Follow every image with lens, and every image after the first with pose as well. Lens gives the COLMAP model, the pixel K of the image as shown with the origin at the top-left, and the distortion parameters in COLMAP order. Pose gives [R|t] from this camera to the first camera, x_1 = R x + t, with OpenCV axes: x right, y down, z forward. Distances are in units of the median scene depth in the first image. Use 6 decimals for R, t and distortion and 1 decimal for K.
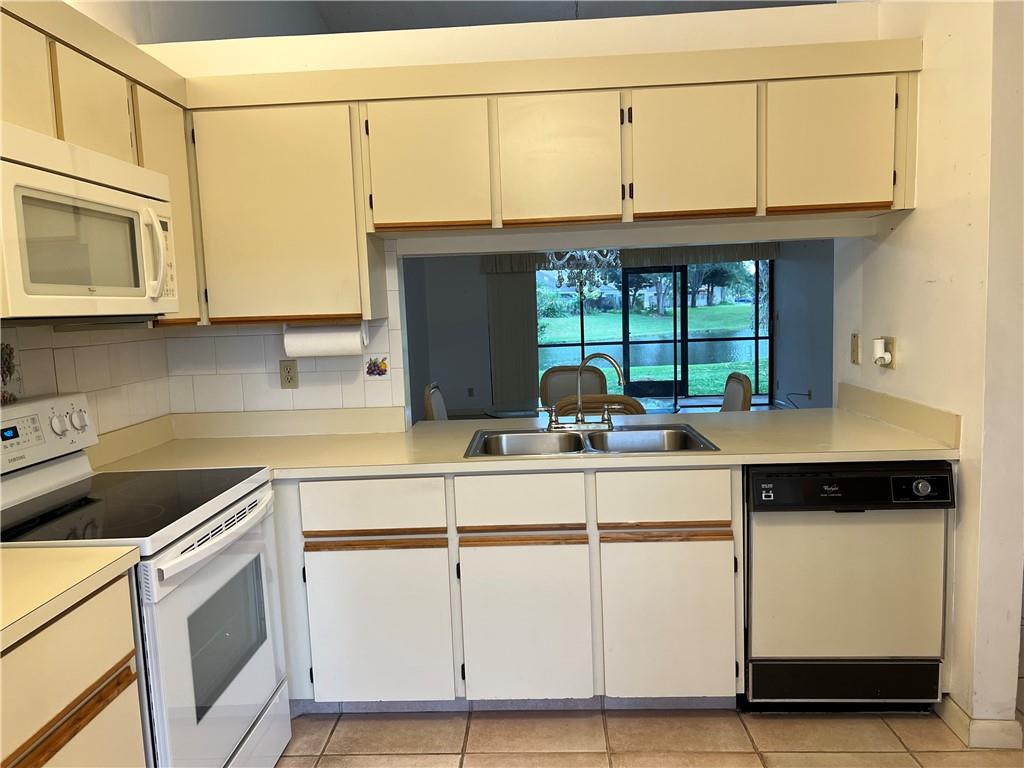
lens RADIAL K [[736.3, 0, 512.0], [0, 736.3, 384.0], [0, 0, 1]] dist [0.006737, -0.040985]
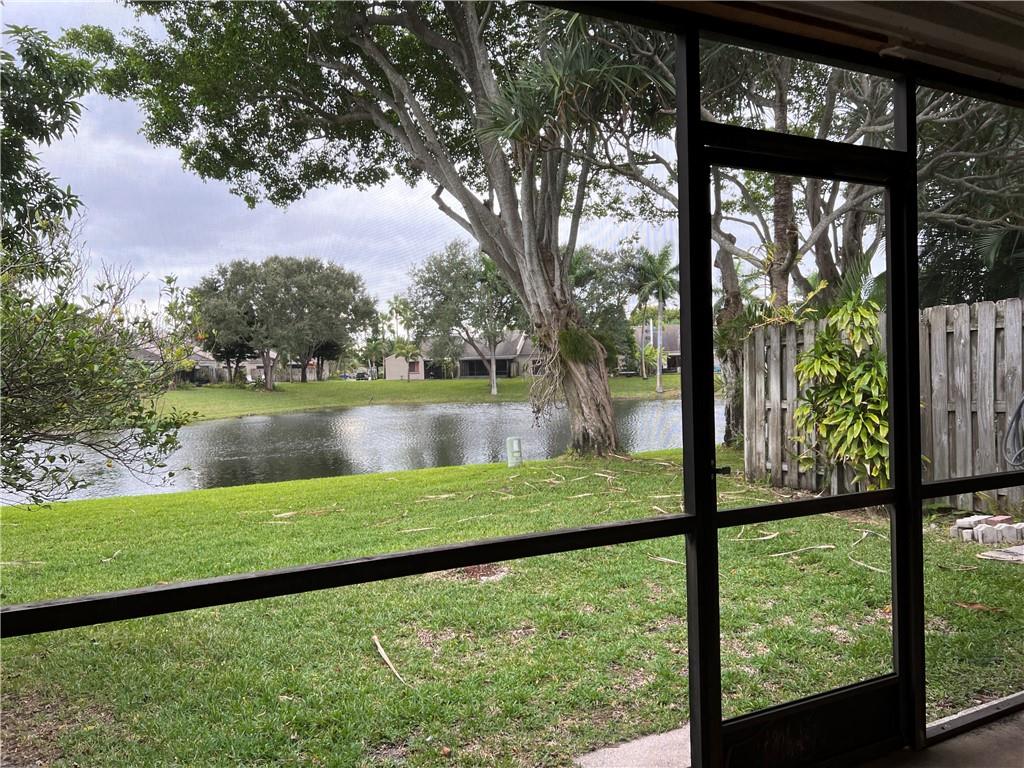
lens RADIAL K [[736.3, 0, 512.0], [0, 736.3, 384.0], [0, 0, 1]] dist [0.006737, -0.040985]
pose [[0.860711, 0.007551, 0.509038, 0.005876], [0.045165, 0.994815, -0.091125, -0.008255], [-0.507087, 0.101423, 0.855907, 0.104052]]
